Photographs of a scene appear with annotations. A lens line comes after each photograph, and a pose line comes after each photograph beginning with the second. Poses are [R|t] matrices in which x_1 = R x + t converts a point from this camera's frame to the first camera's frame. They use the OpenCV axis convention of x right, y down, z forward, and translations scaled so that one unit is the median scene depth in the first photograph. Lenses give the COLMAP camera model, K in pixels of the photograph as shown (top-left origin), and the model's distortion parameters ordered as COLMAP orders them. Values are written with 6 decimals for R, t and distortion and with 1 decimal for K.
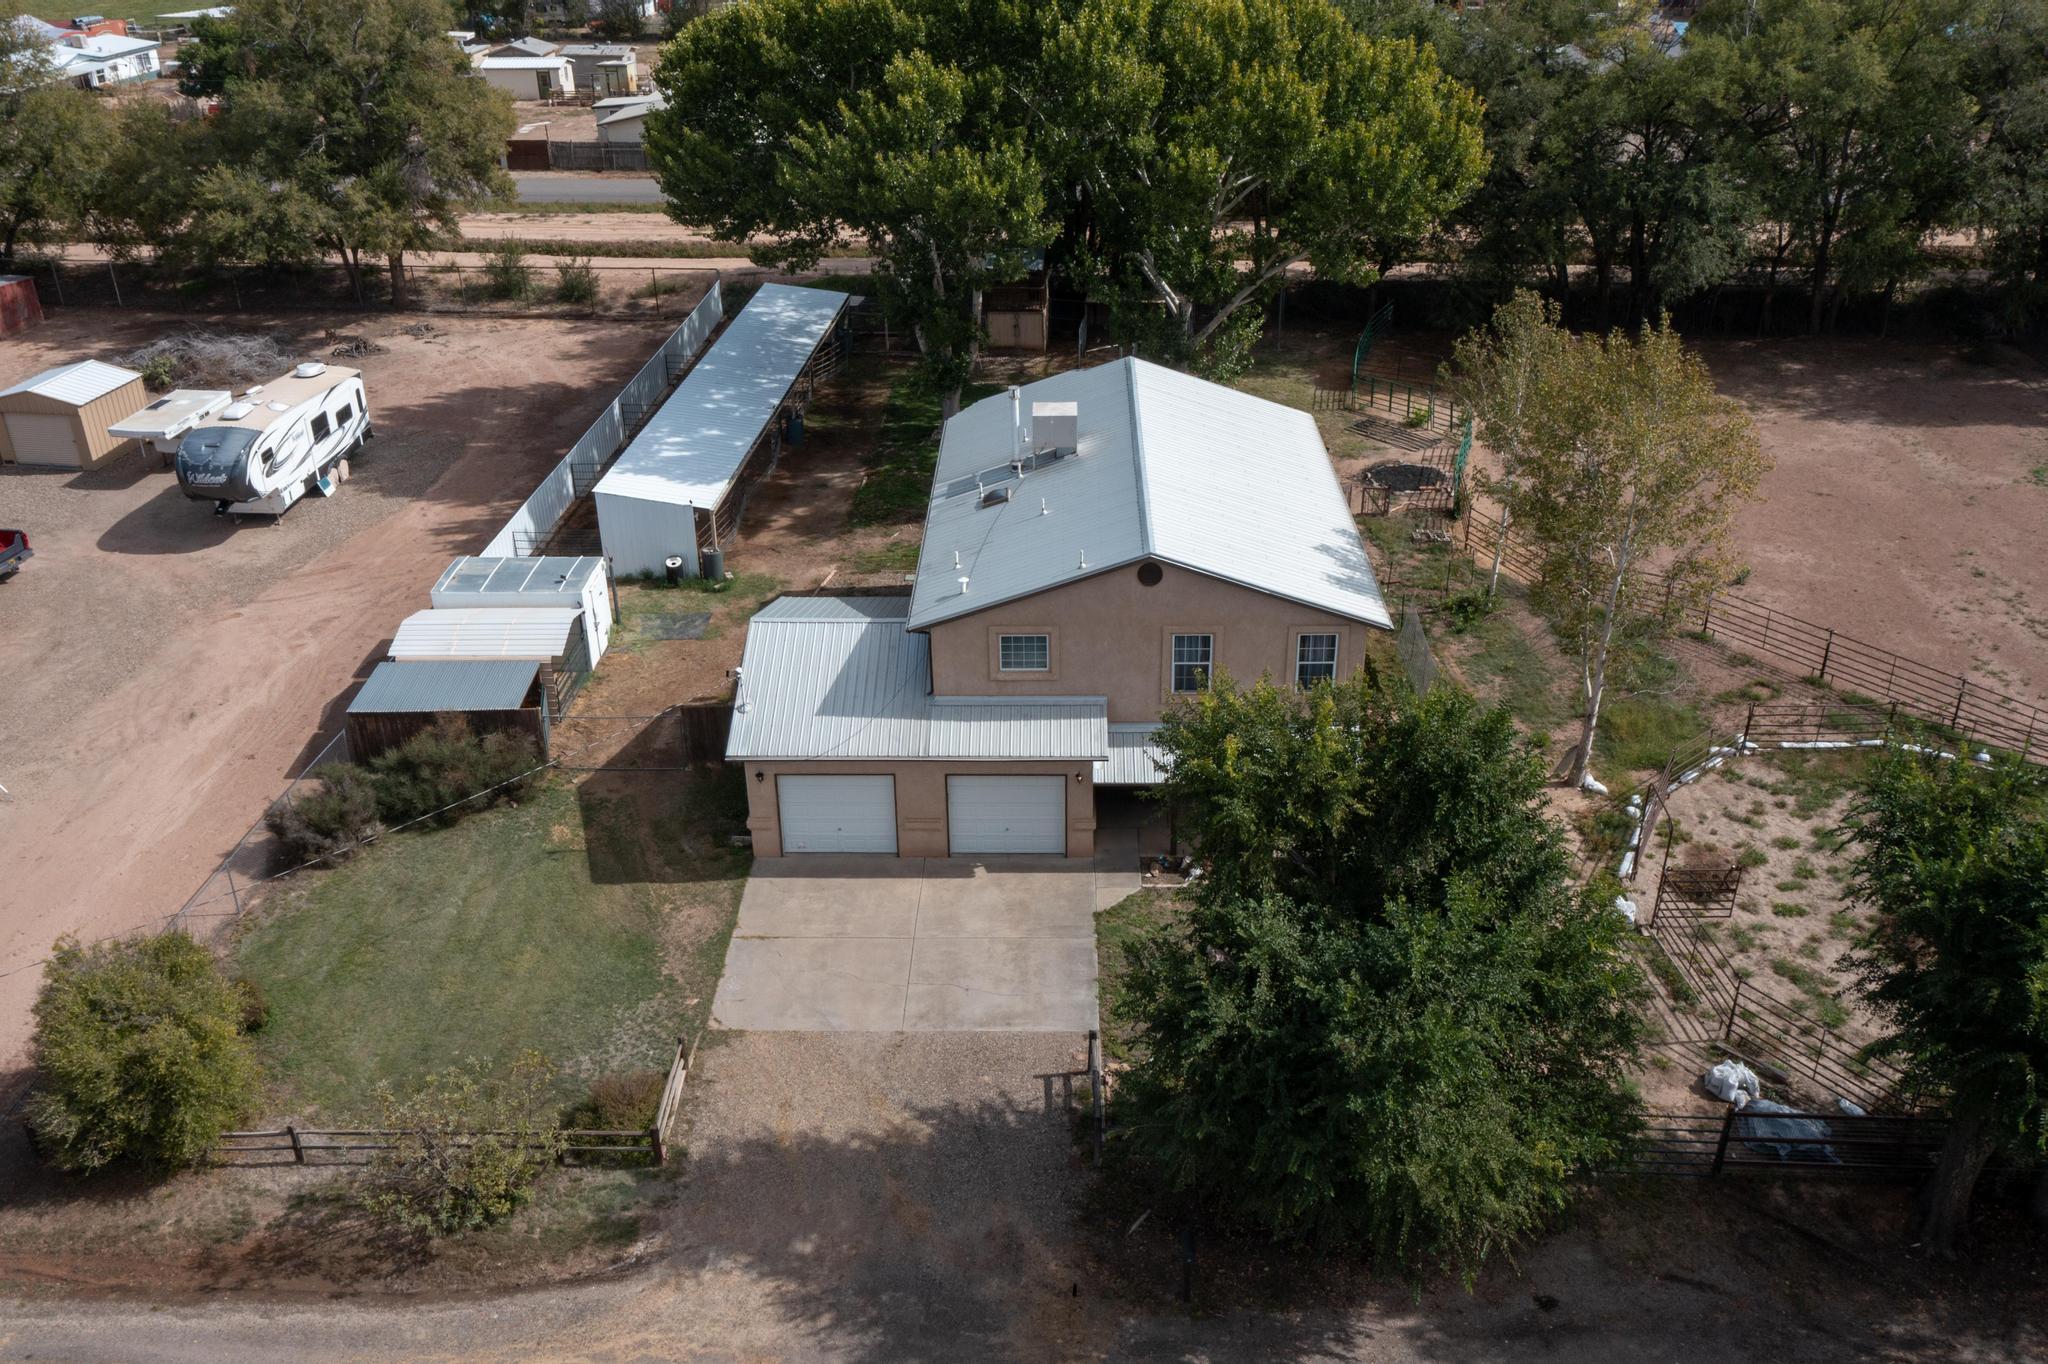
lens RADIAL K [[1708.2, 0, 1026.8], [0, 1708.2, 673.7], [0, 0, 1]] dist [0.002356, 0.003370]
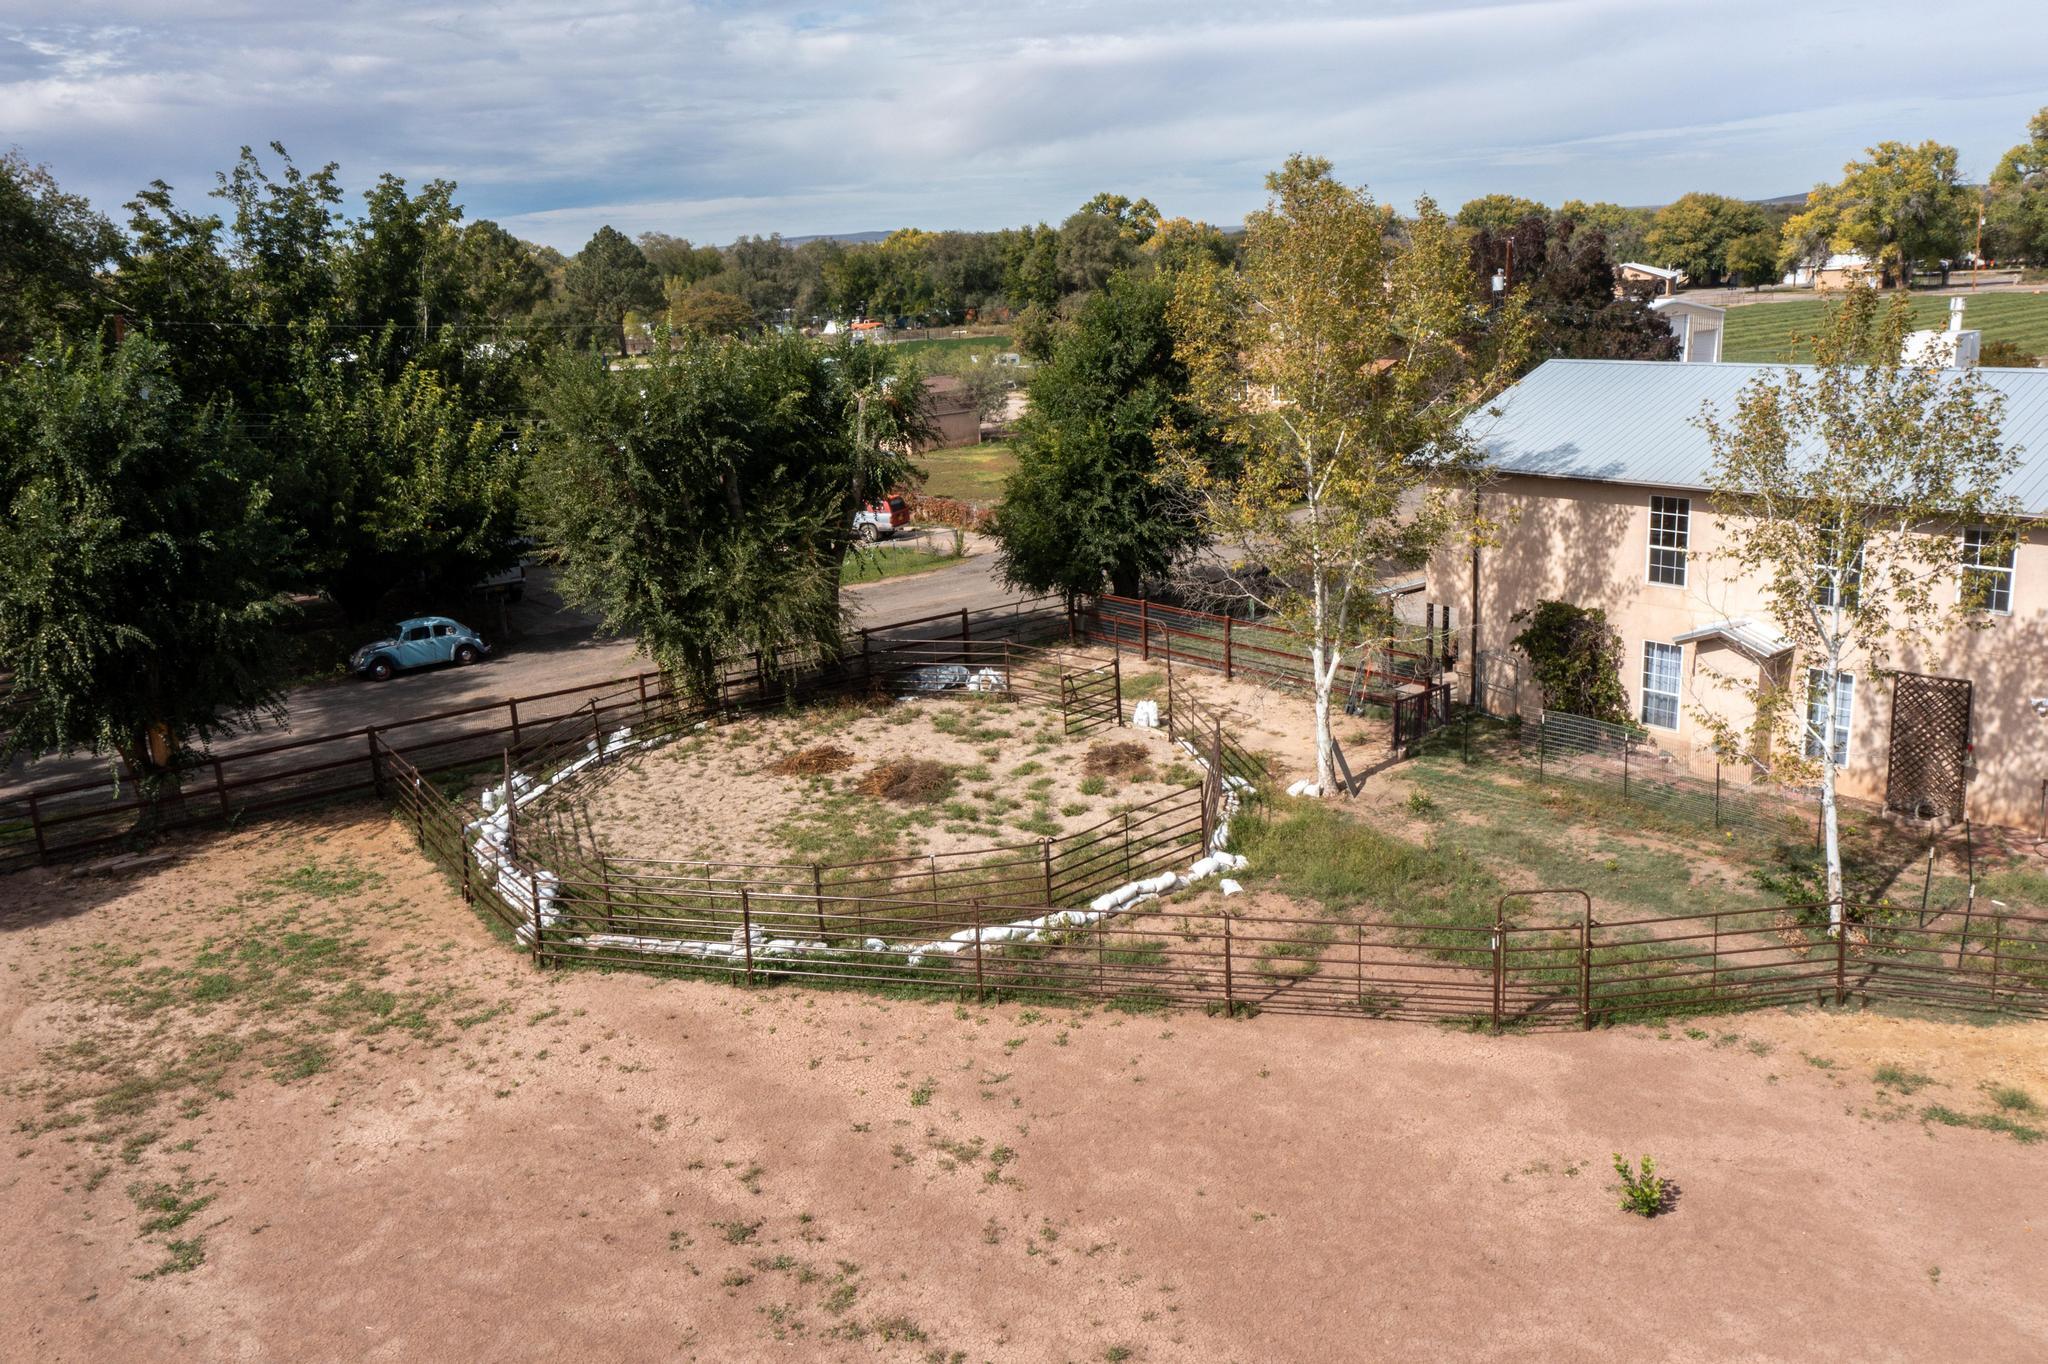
lens RADIAL K [[1621.5, 0, 1024.0], [0, 1621.5, 682.0], [0, 0, 1]] dist [0.000124, -0.005088]
pose [[-0.773159, 0.213181, -0.597310, 0.696630], [-0.237465, 0.775995, 0.584330, -0.306649], [0.588078, 0.593620, -0.549344, 1.042787]]
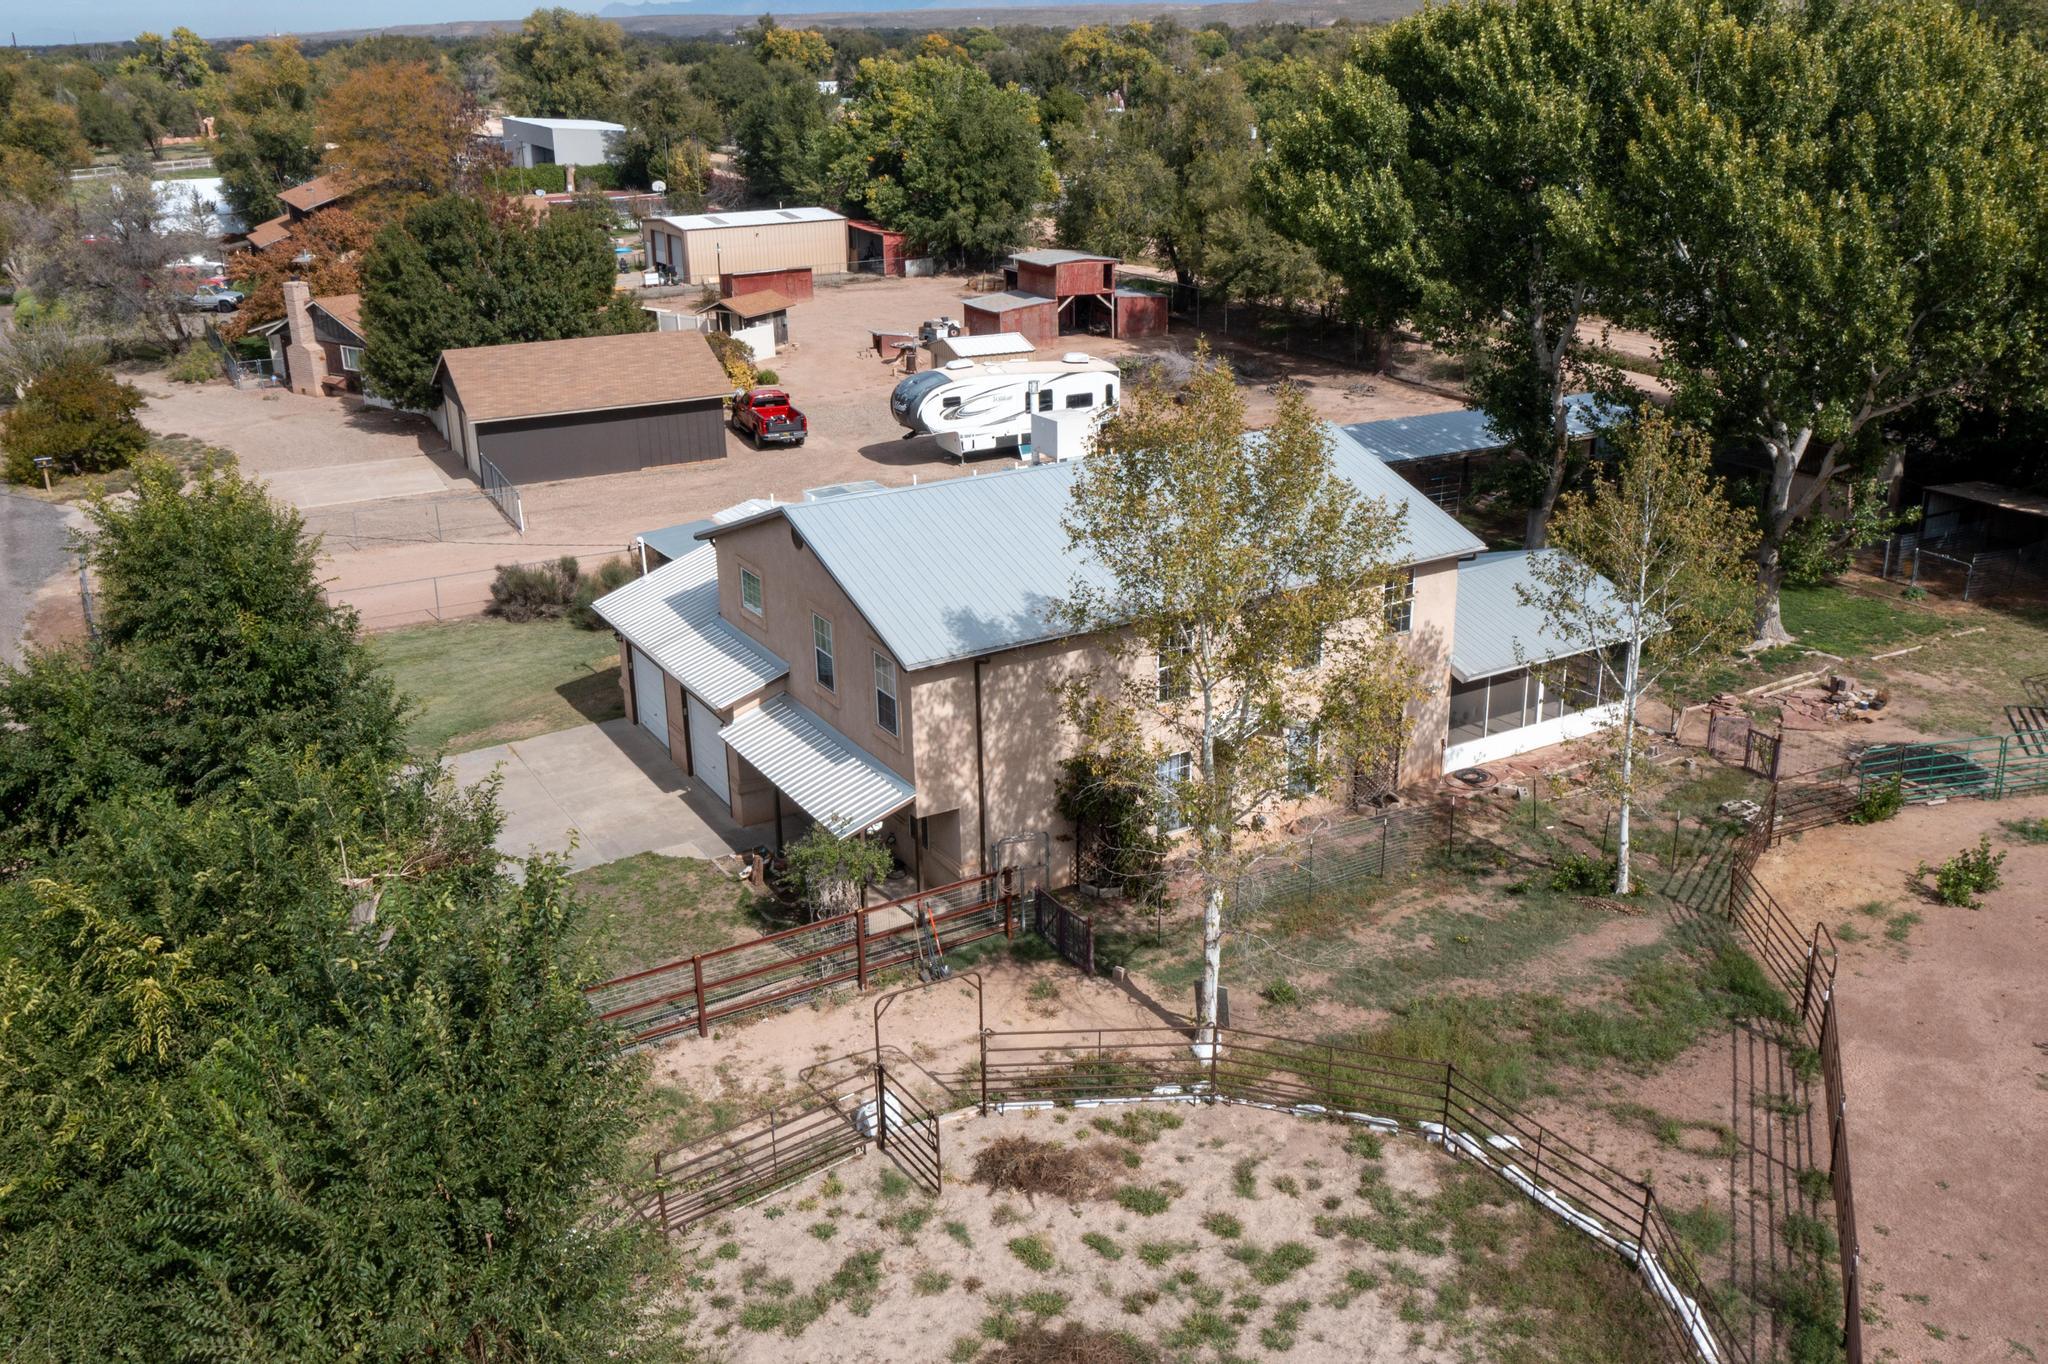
lens RADIAL K [[1766.7, 0, 1024.0], [0, 1766.7, 682.0], [0, 0, 1]] dist [-0.001839, -0.003398]
pose [[0.528846, 0.298175, -0.794615, 0.645060], [-0.384869, 0.918709, 0.088596, -0.083164], [0.756437, 0.258969, 0.600614, 0.383802]]
